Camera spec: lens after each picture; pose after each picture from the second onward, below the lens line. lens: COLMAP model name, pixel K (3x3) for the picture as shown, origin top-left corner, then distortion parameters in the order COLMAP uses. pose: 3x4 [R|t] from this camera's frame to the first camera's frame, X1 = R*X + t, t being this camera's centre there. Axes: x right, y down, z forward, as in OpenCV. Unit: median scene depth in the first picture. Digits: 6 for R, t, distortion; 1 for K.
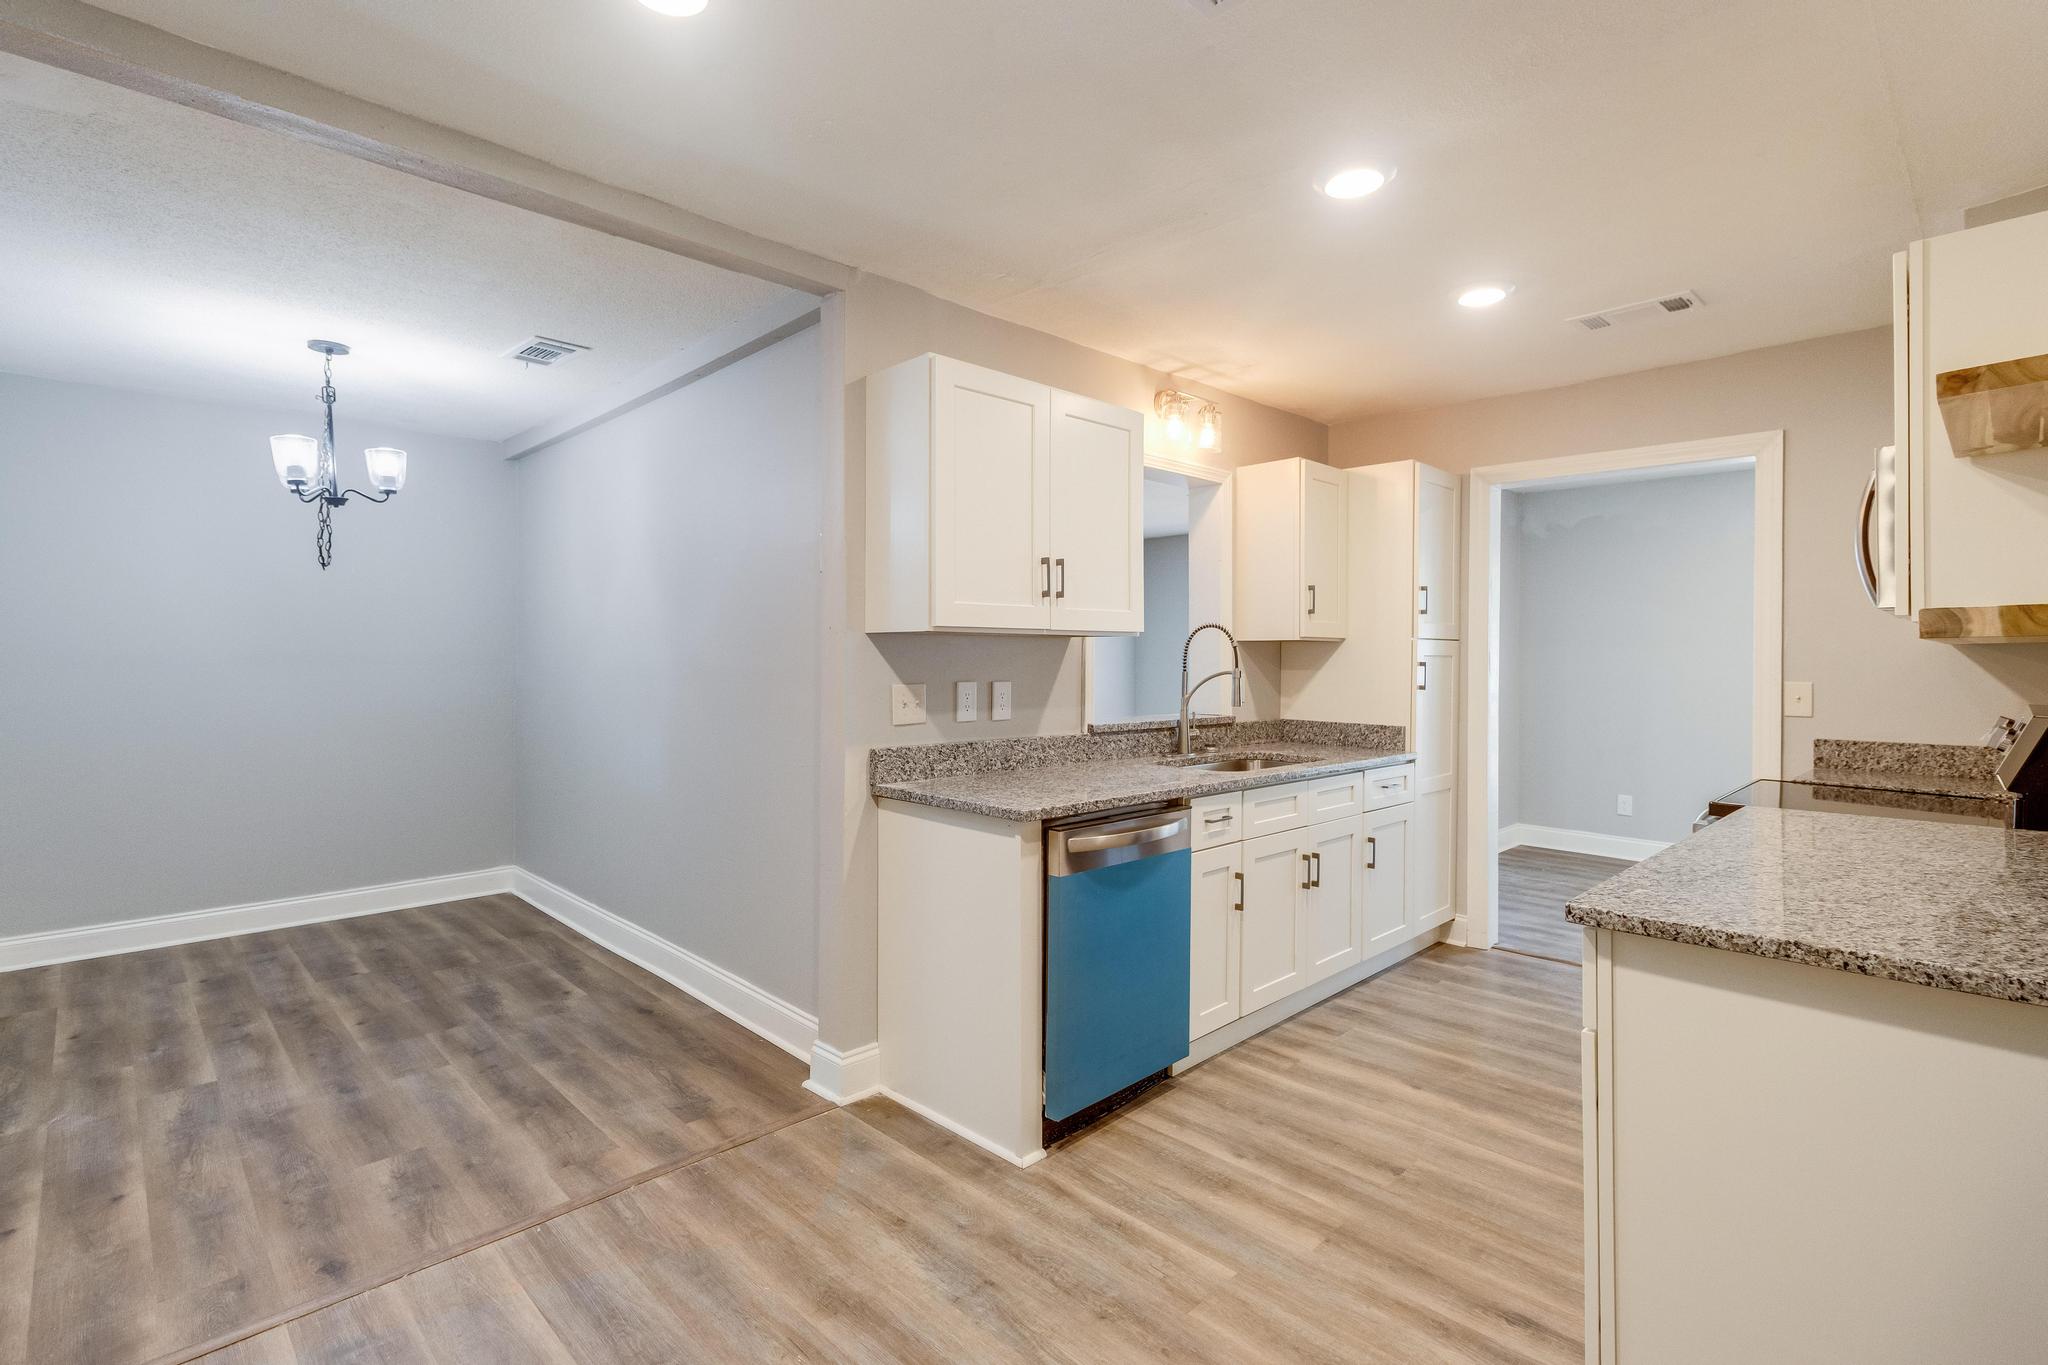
lens RADIAL K [[961.6, 0, 1007.4], [0, 961.6, 663.0], [0, 0, 1]] dist [0.004204, -0.000715]
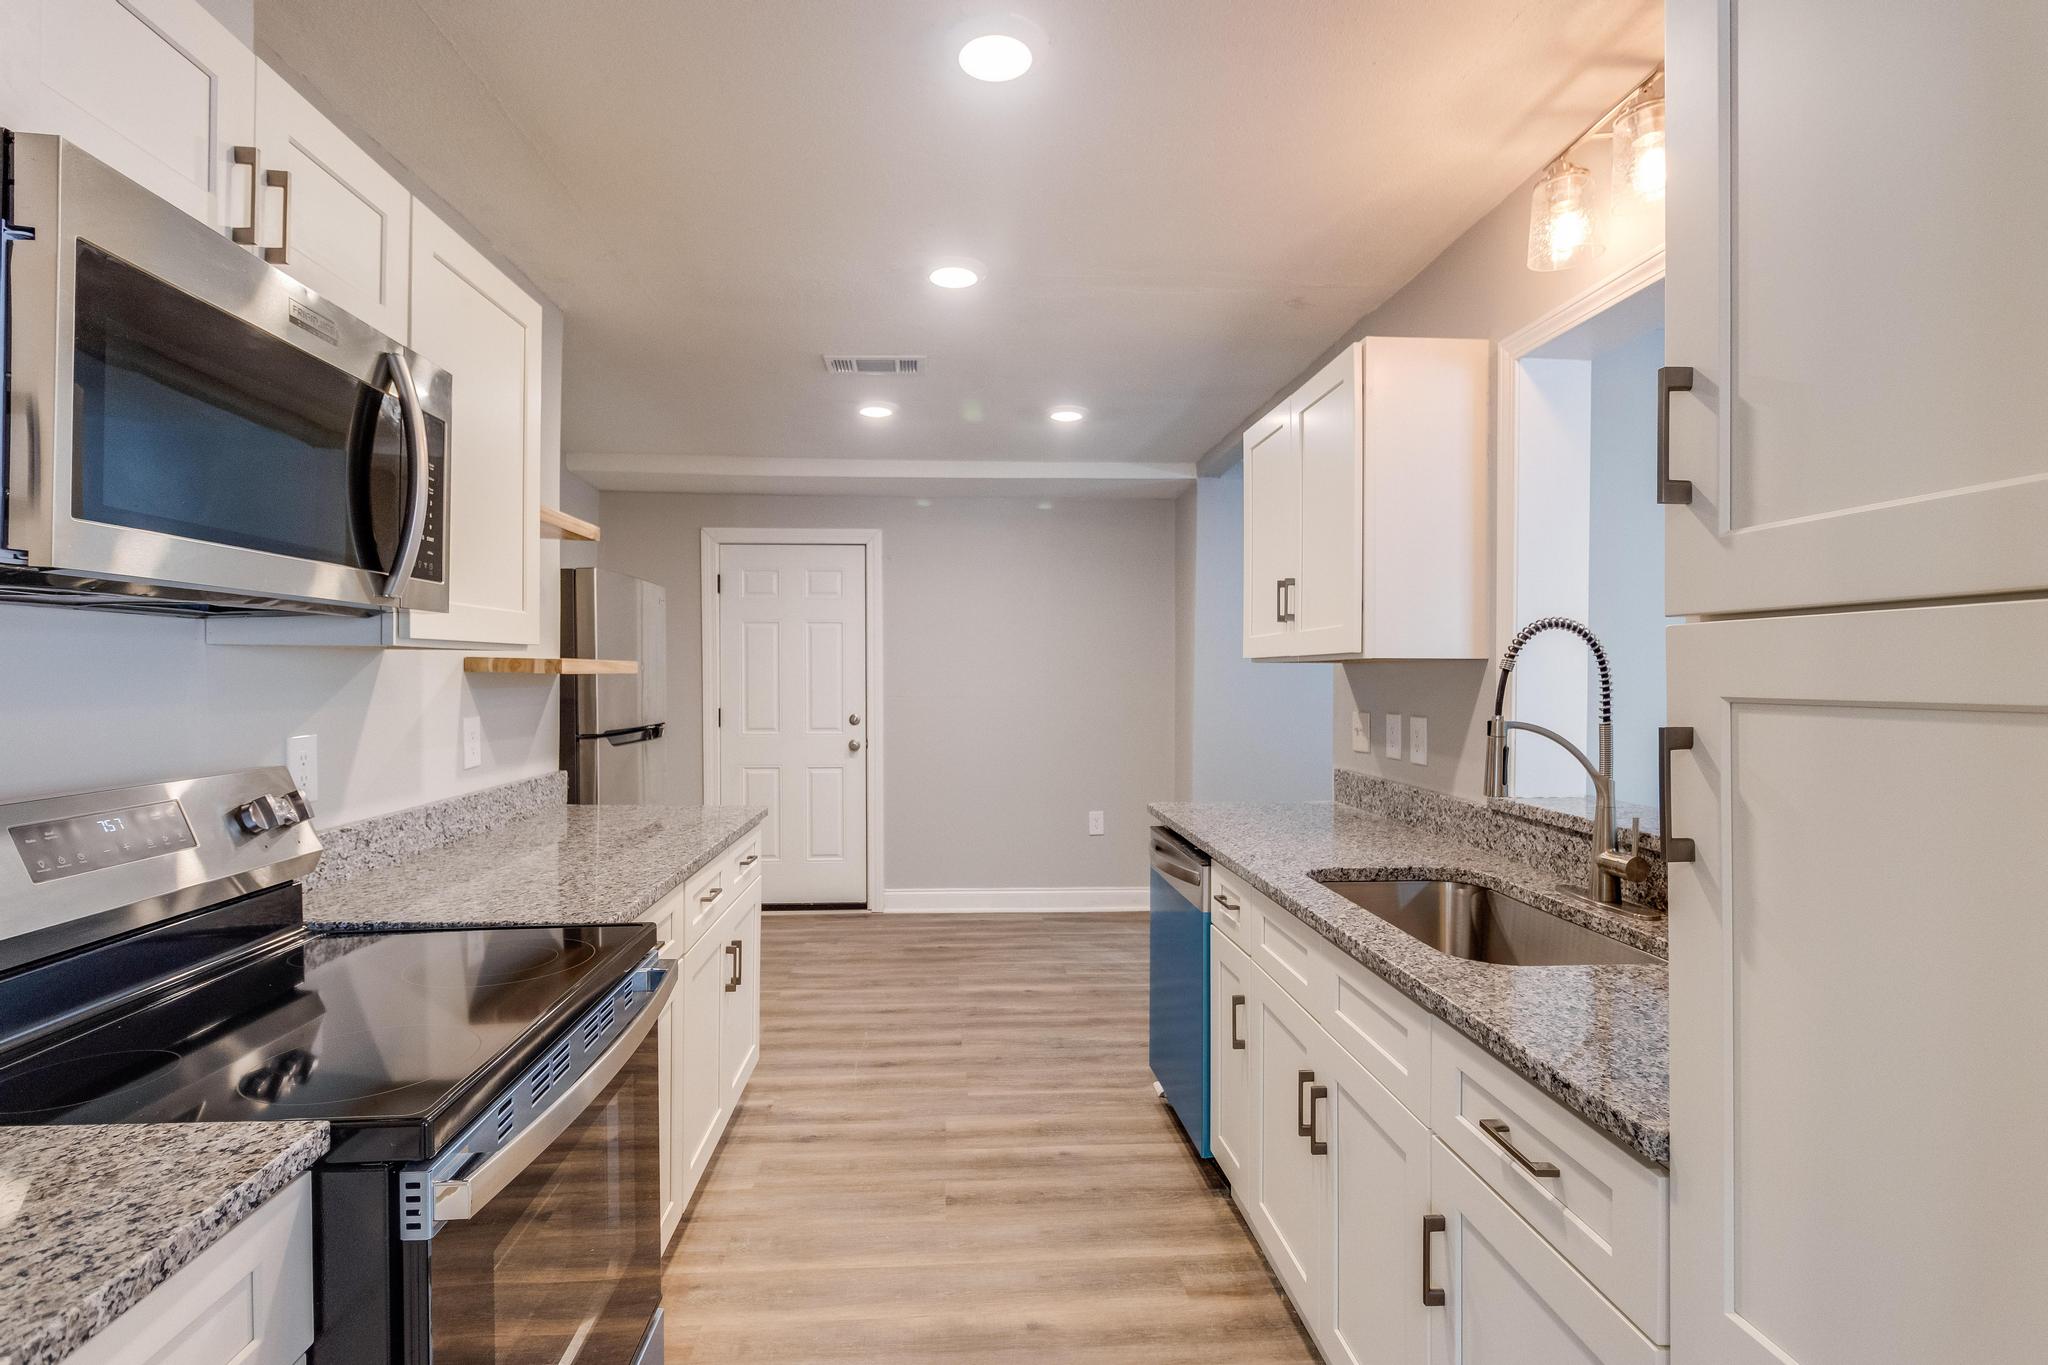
lens RADIAL K [[961.6, 0, 1010.9], [0, 961.6, 677.7], [0, 0, 1]] dist [0.004204, -0.000715]
pose [[-0.638409, -0.001389, -0.769696, 0.949773], [-0.007327, 0.999964, 0.004273, -0.017563], [0.769662, 0.008367, -0.638396, 1.406923]]
